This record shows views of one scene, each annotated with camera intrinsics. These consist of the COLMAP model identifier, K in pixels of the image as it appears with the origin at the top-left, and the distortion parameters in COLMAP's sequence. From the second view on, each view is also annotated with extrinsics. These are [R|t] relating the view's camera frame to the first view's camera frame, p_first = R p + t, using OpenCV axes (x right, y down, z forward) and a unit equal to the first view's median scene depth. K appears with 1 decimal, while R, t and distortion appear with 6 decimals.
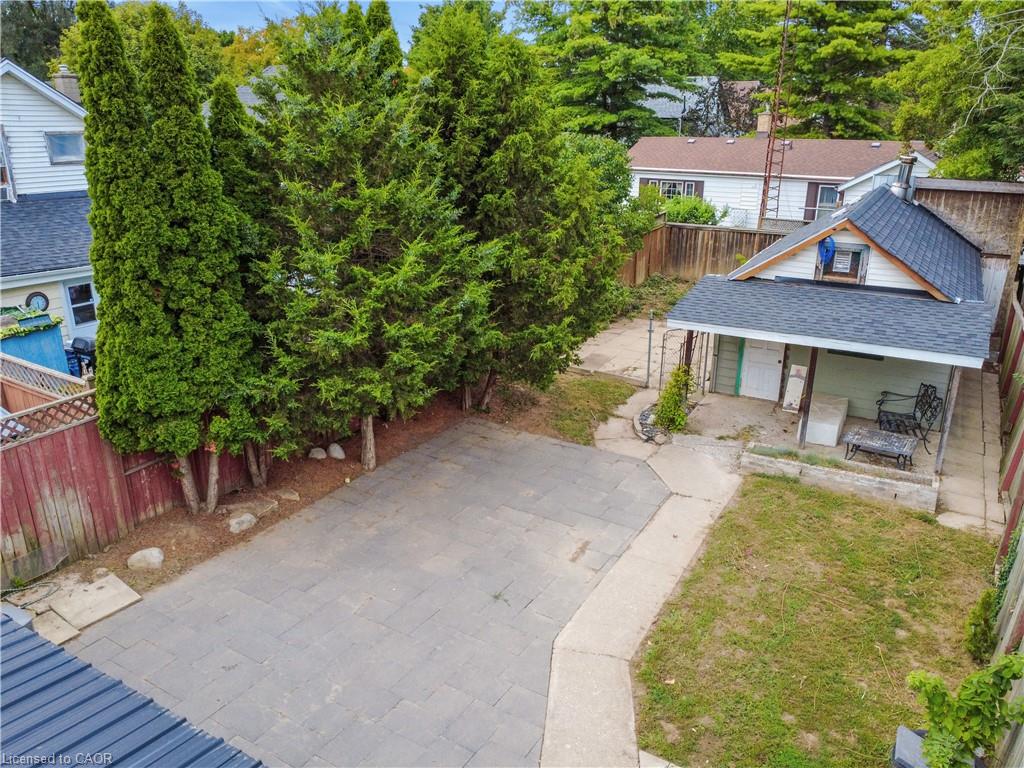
lens RADIAL K [[770.5, 0, 512.0], [0, 770.5, 384.0], [0, 0, 1]] dist [-0.000050, -0.002747]
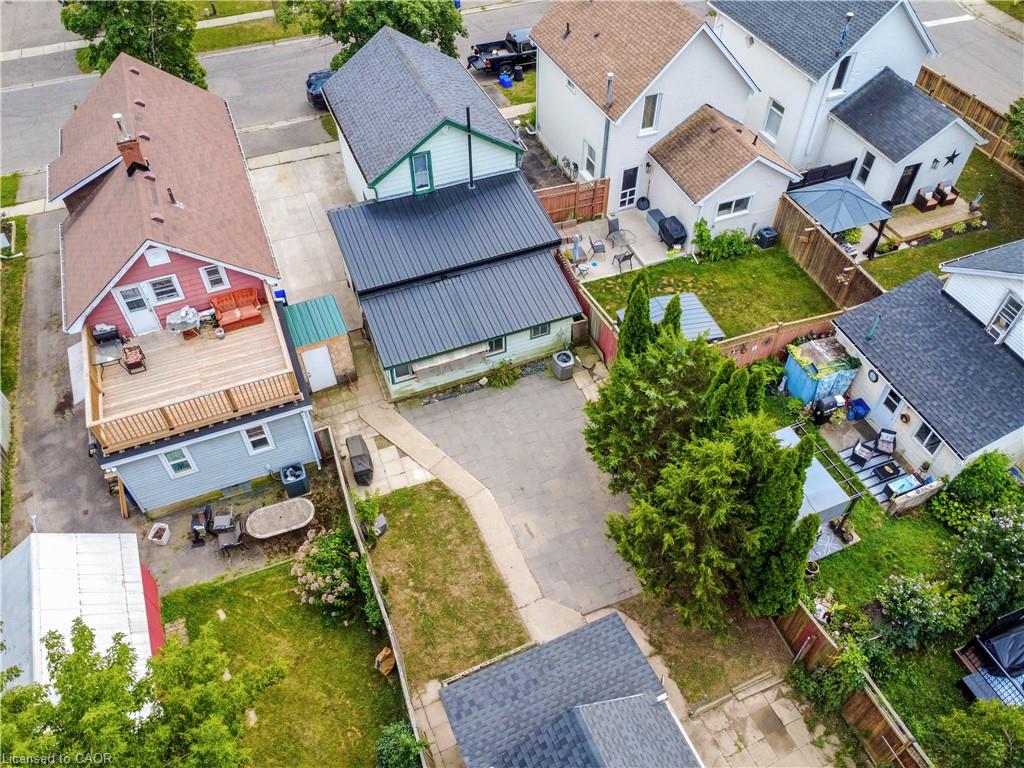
lens RADIAL K [[770.5, 0, 512.0], [0, 770.5, 384.0], [0, 0, 1]] dist [-0.000050, -0.002747]
pose [[-0.596437, 0.595029, -0.538705, 0.844622], [-0.268114, 0.484908, 0.832454, -1.457053], [0.756557, 0.640940, -0.129681, 0.756823]]
